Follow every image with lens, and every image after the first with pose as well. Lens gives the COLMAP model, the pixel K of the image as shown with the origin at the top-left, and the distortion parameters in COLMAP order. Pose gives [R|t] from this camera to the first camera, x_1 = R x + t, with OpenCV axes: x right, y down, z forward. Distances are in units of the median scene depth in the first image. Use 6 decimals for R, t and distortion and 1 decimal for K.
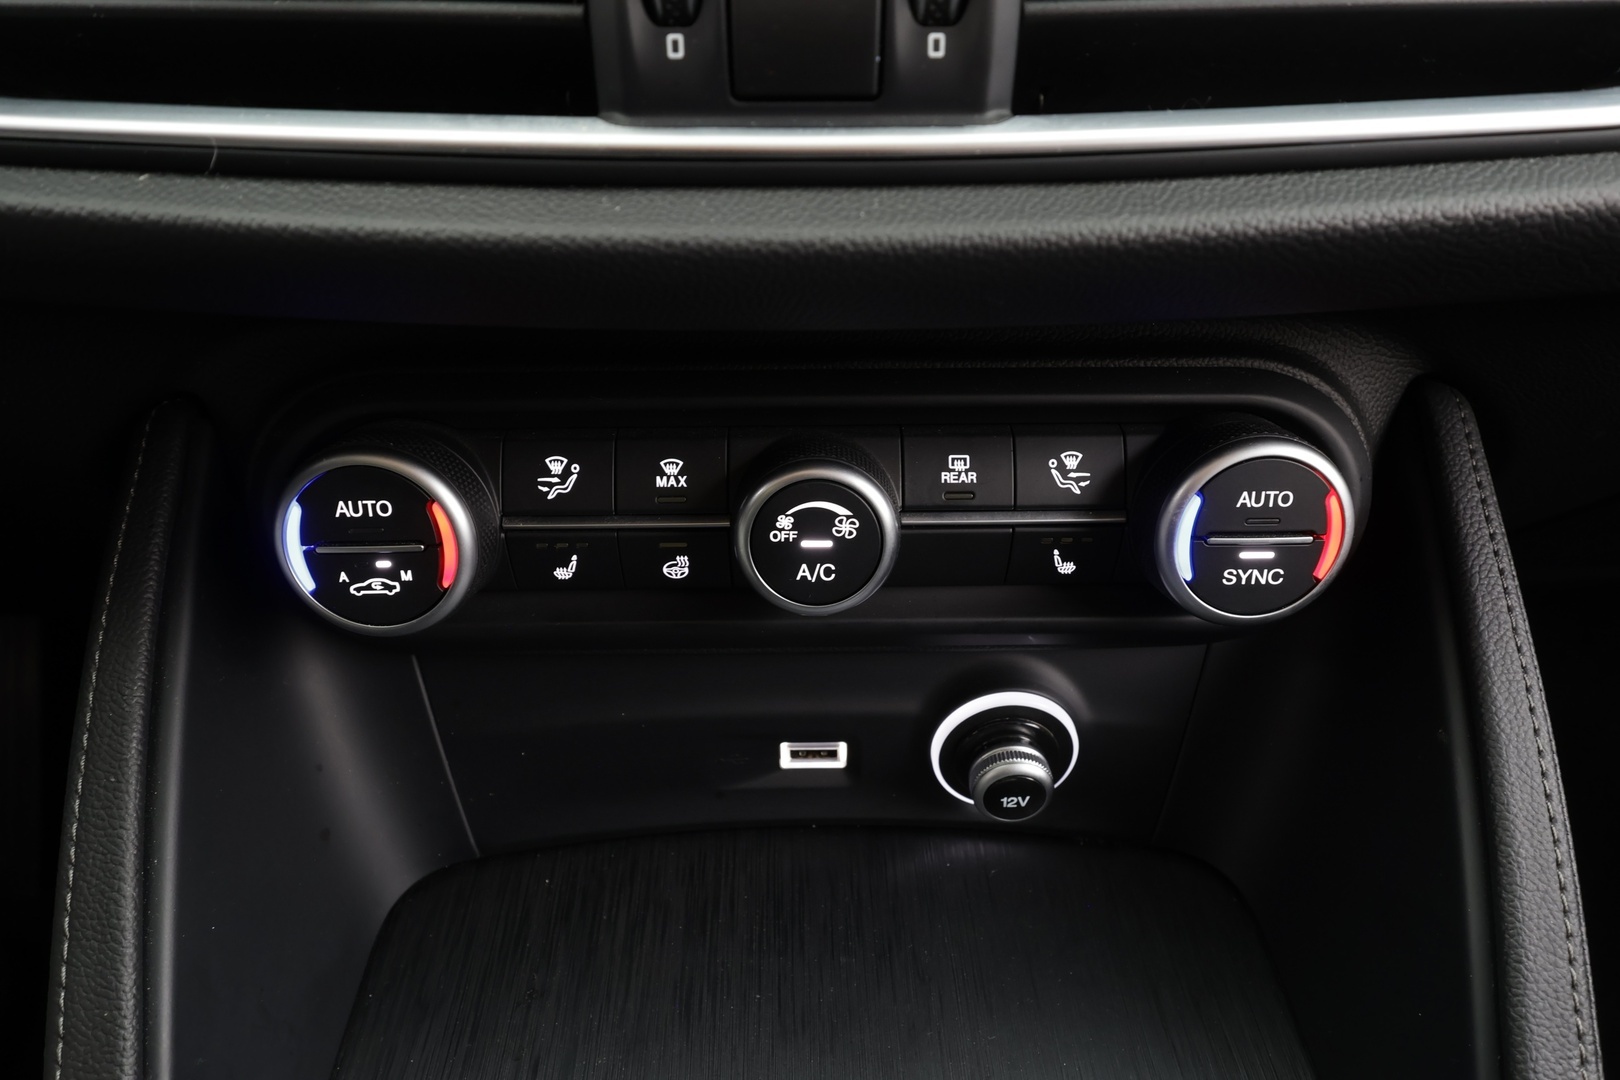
lens RADIAL K [[987.0, 0, 808.0], [0, 987.0, 551.5], [0, 0, 1]] dist [-0.000551, -0.001601]
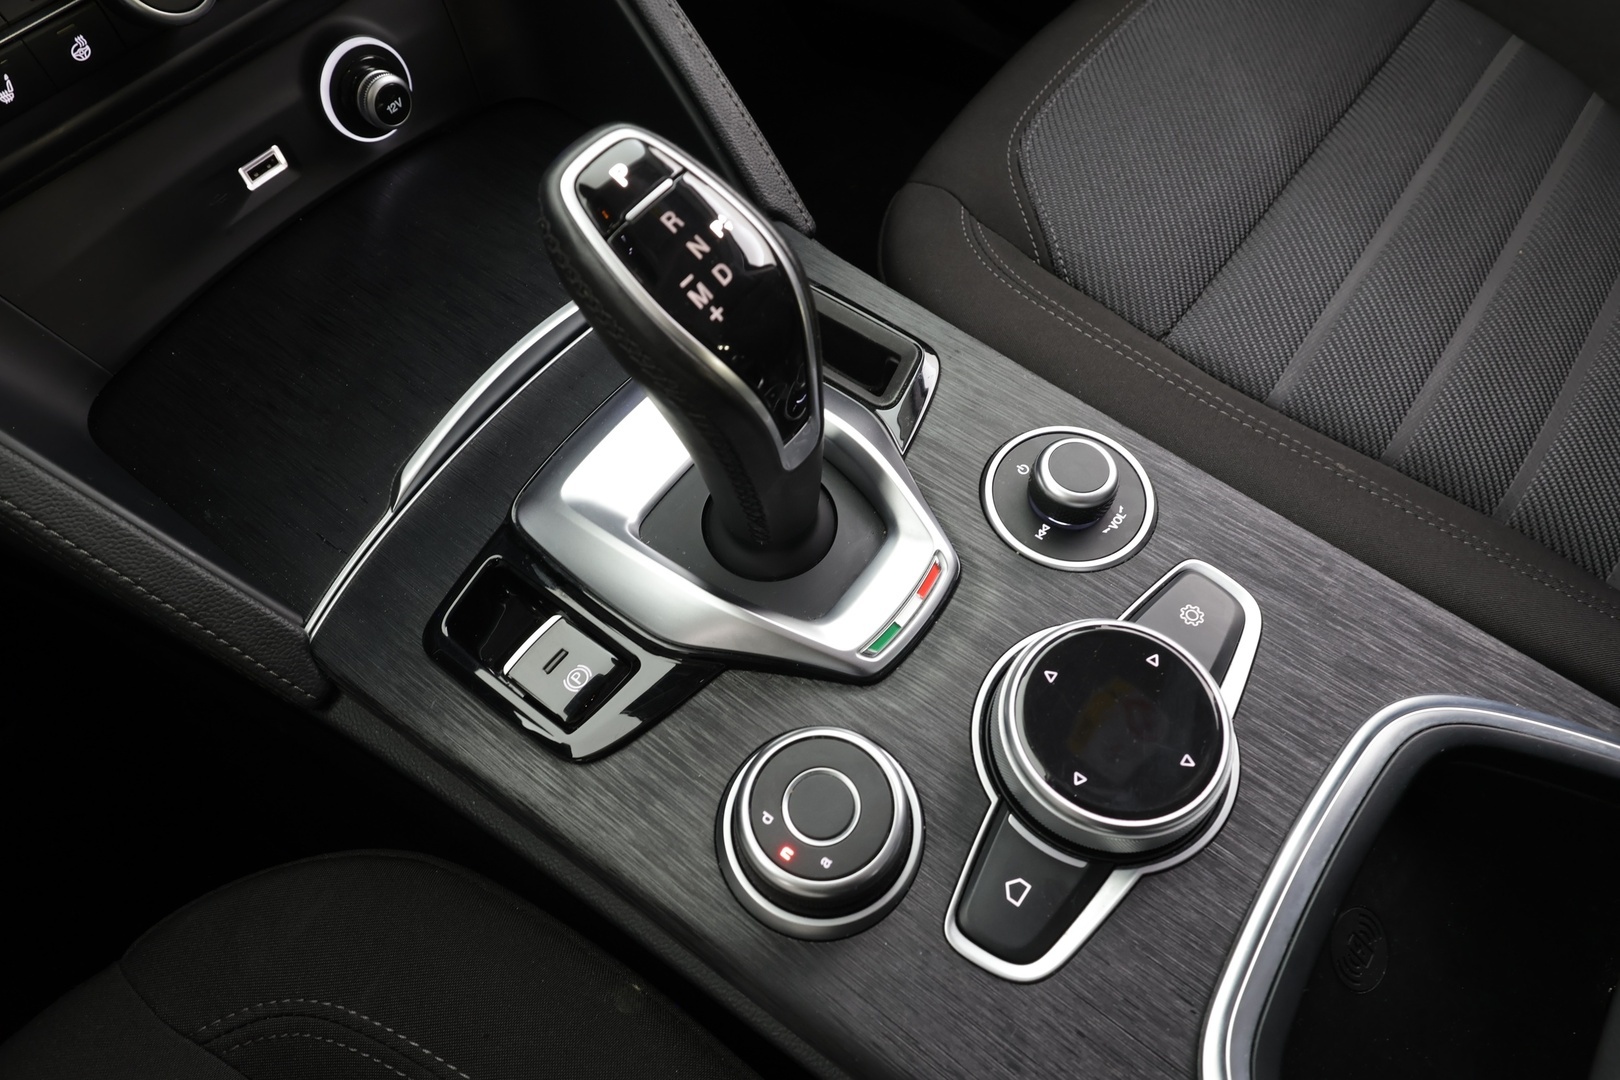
lens RADIAL K [[987.0, 0, 810.9], [0, 987.0, 546.4], [0, 0, 1]] dist [-0.000551, -0.001601]
pose [[0.613222, -0.689945, 0.384622, -0.523967], [0.485953, 0.713385, 0.504907, 0.317053], [-0.622742, -0.122712, 0.772745, -0.784466]]
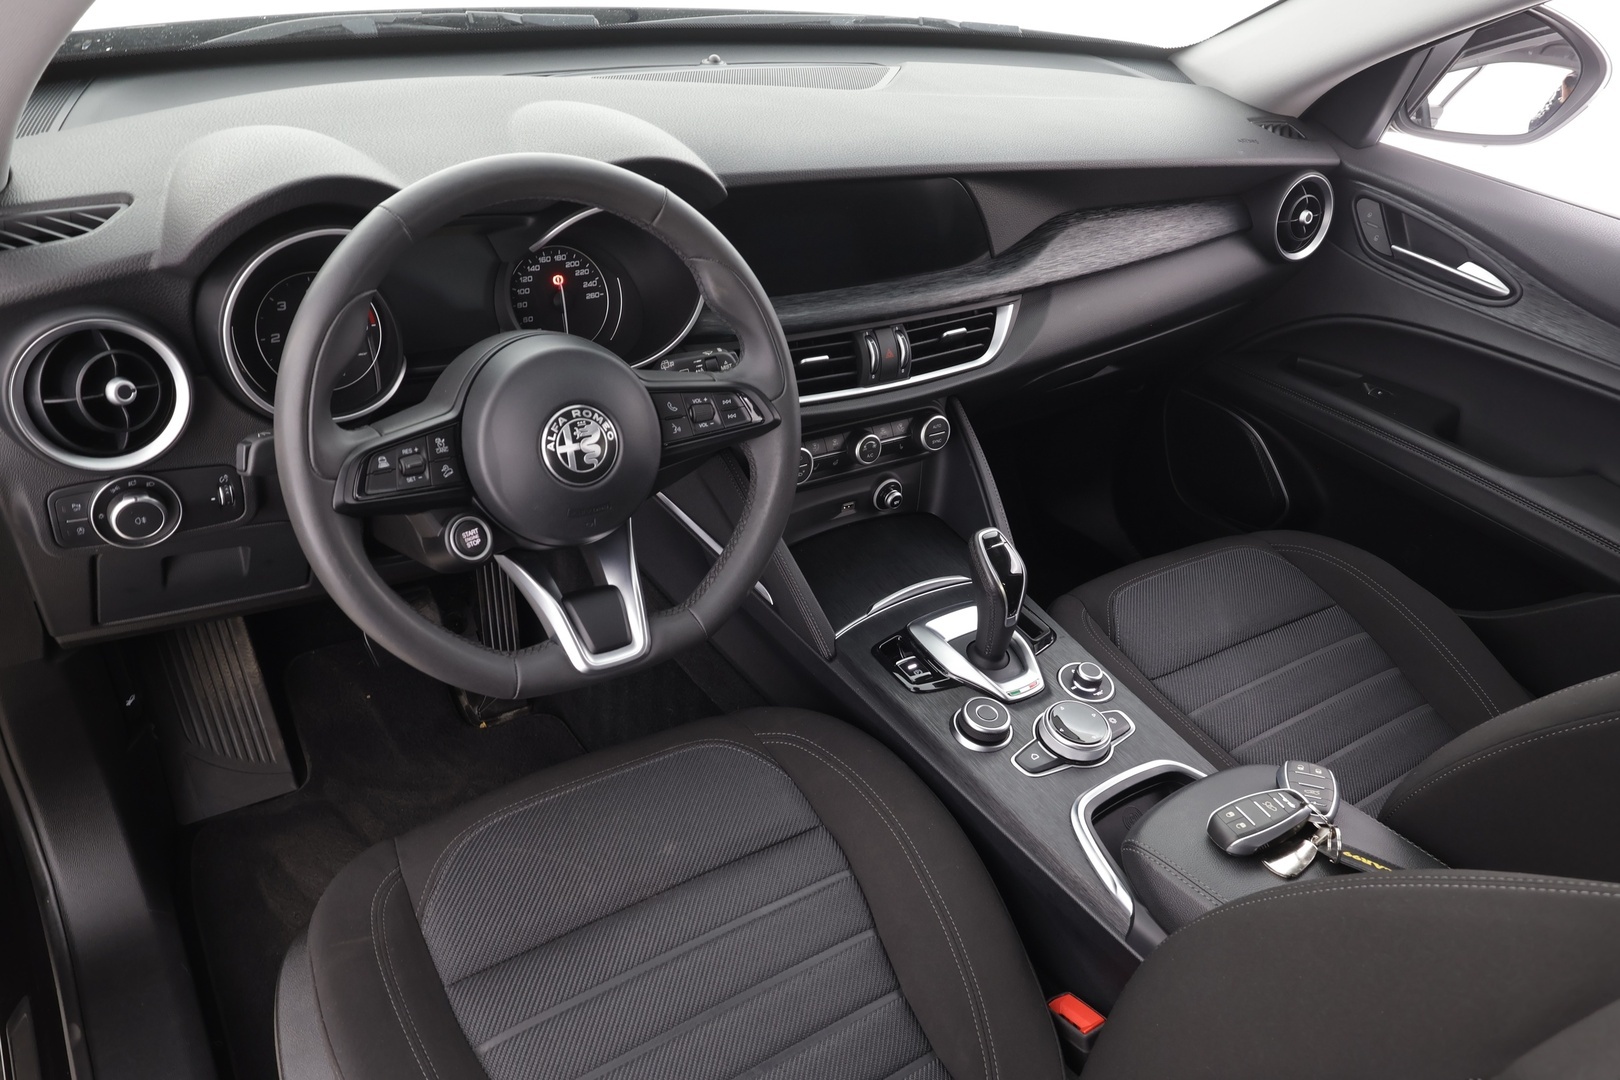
lens RADIAL K [[1154.7, 0, 817.4], [0, 1154.7, 545.8], [0, 0, 1]] dist [-0.005289, 0.005685]
pose [[0.826440, -0.223255, 0.516869, -3.172257], [0.210919, 0.973936, 0.083434, -0.074911], [-0.522025, 0.040064, 0.851989, -3.647345]]
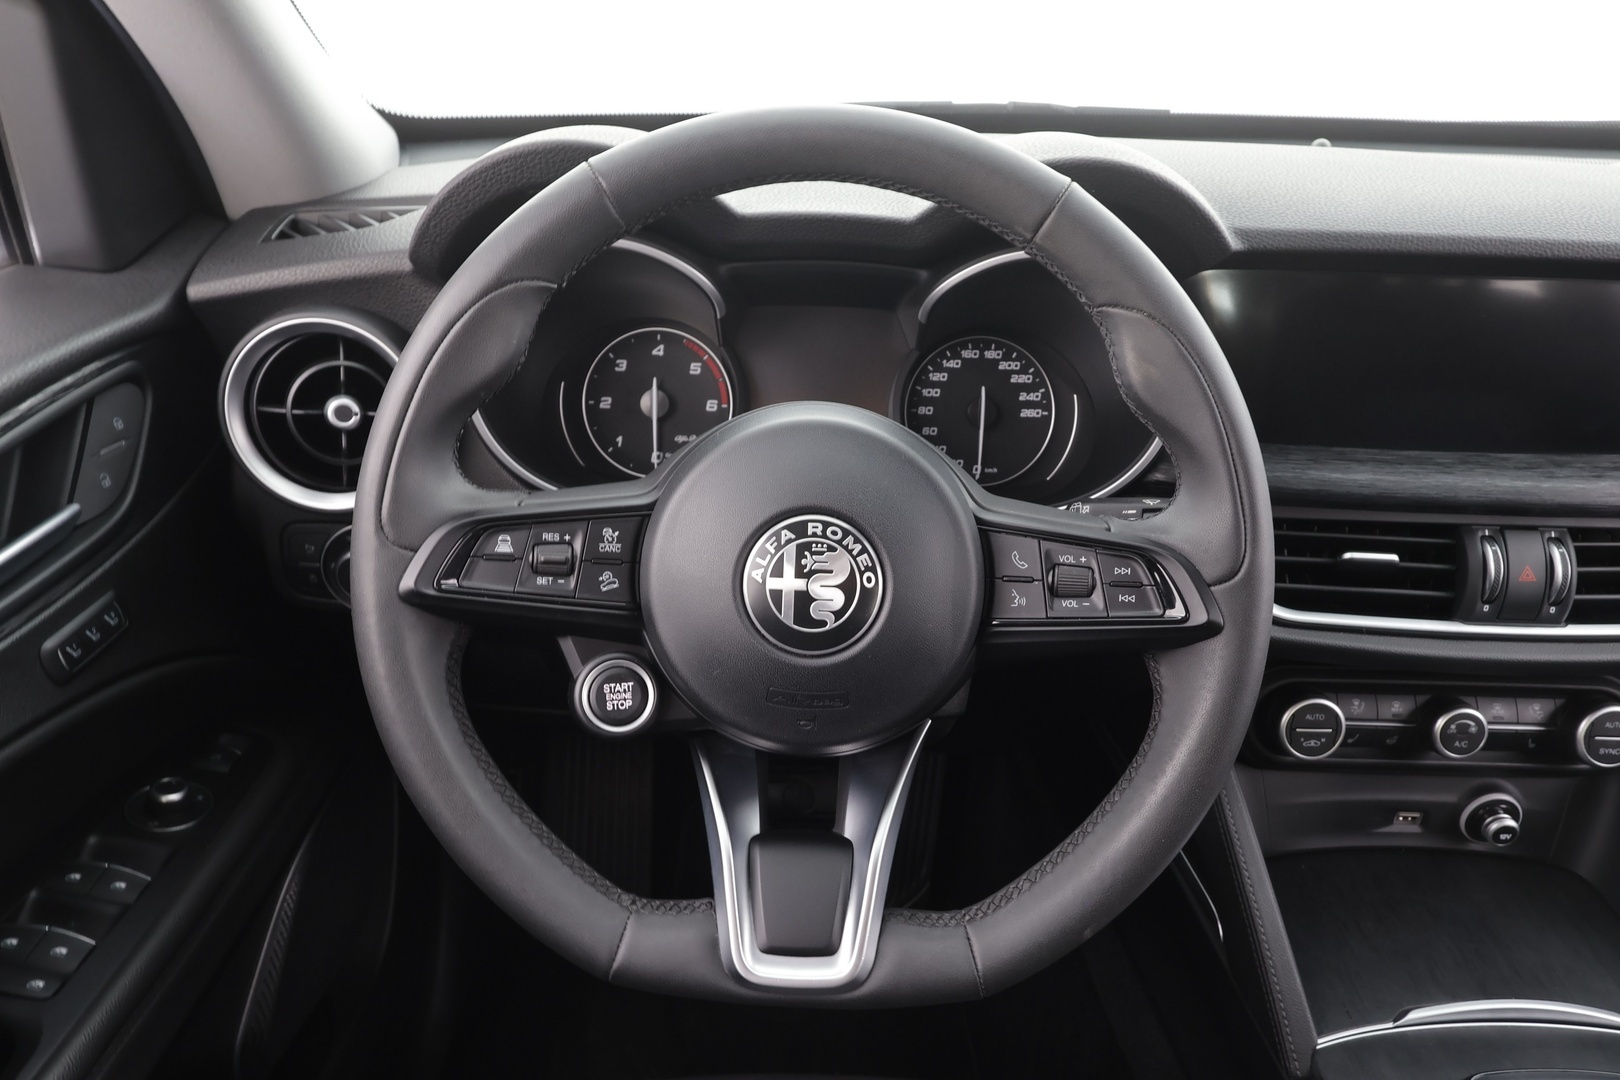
lens RADIAL K [[1054.7, 0, 803.6], [0, 1054.7, 544.4], [0, 0, 1]] dist [-0.004358, 0.007641]
pose [[0.999296, 0.037313, -0.003831, -1.836436], [-0.037466, 0.988068, -0.149394, -0.023026], [-0.001789, 0.149432, 0.988770, -2.053347]]
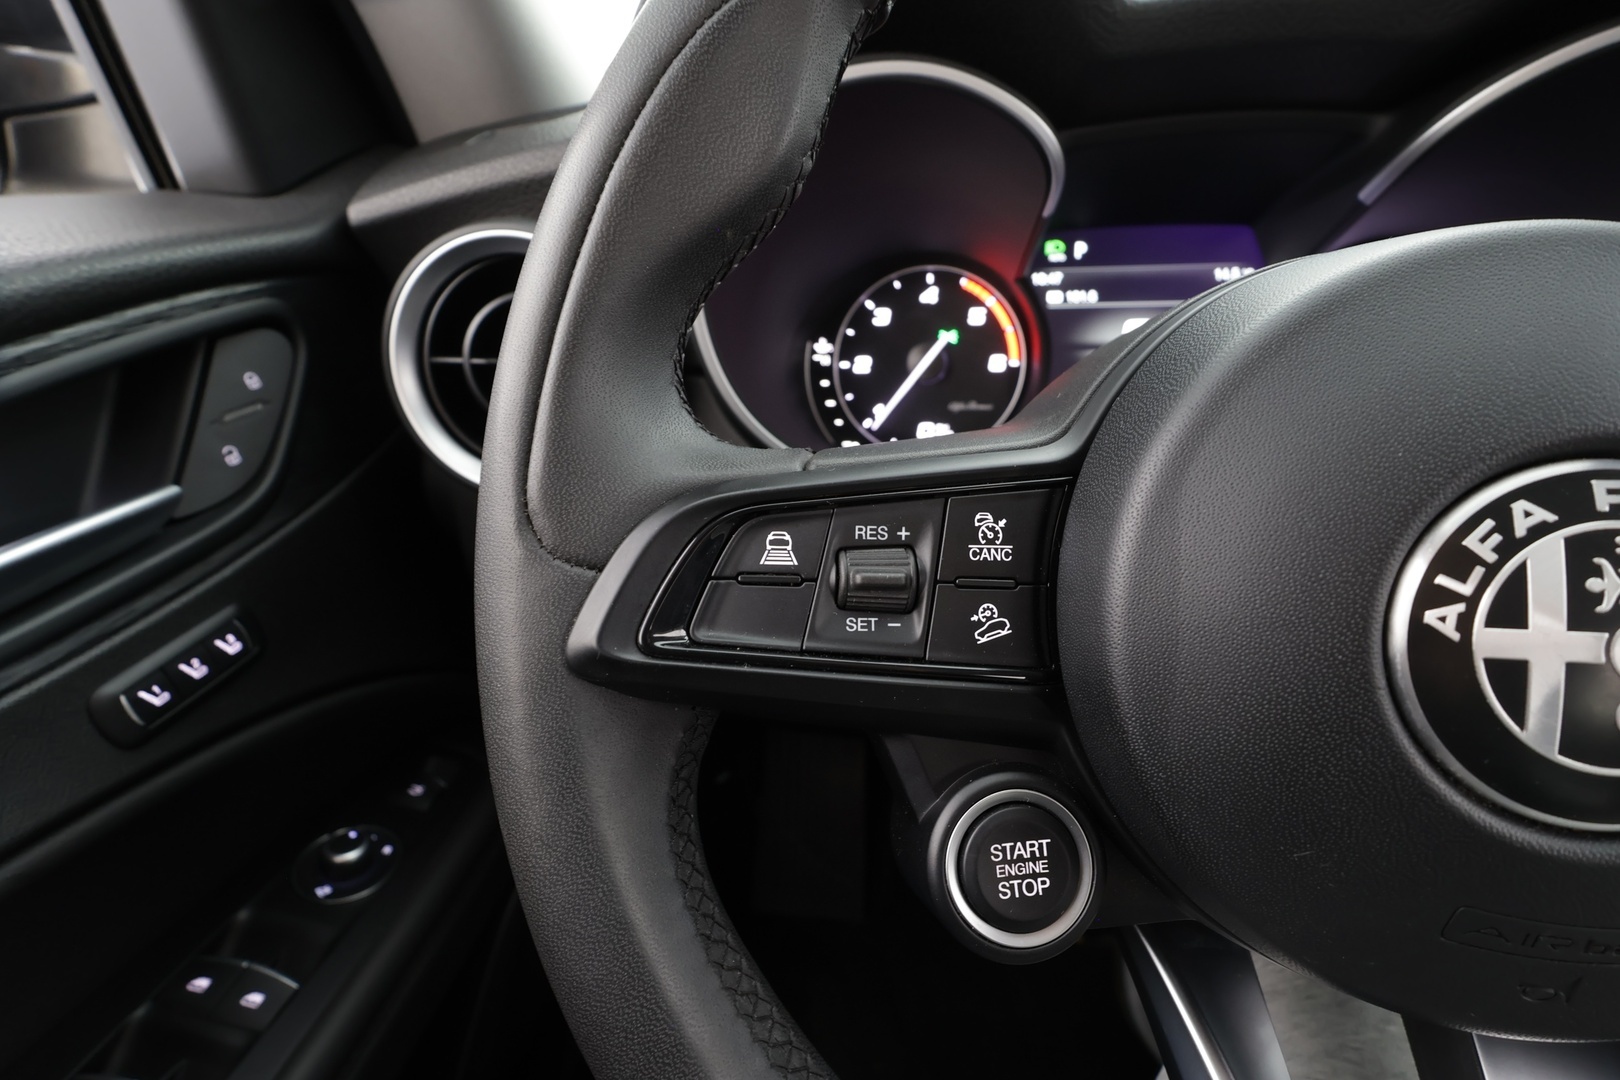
lens RADIAL K [[757.4, 0, 833.1], [0, 757.4, 520.8], [0, 0, 1]] dist [-0.005377, 0.002378]
pose [[0.990363, 0.031357, -0.134901, -2.273144], [-0.052497, 0.986341, -0.156126, -0.221297], [0.128163, 0.161703, 0.978482, -0.739340]]
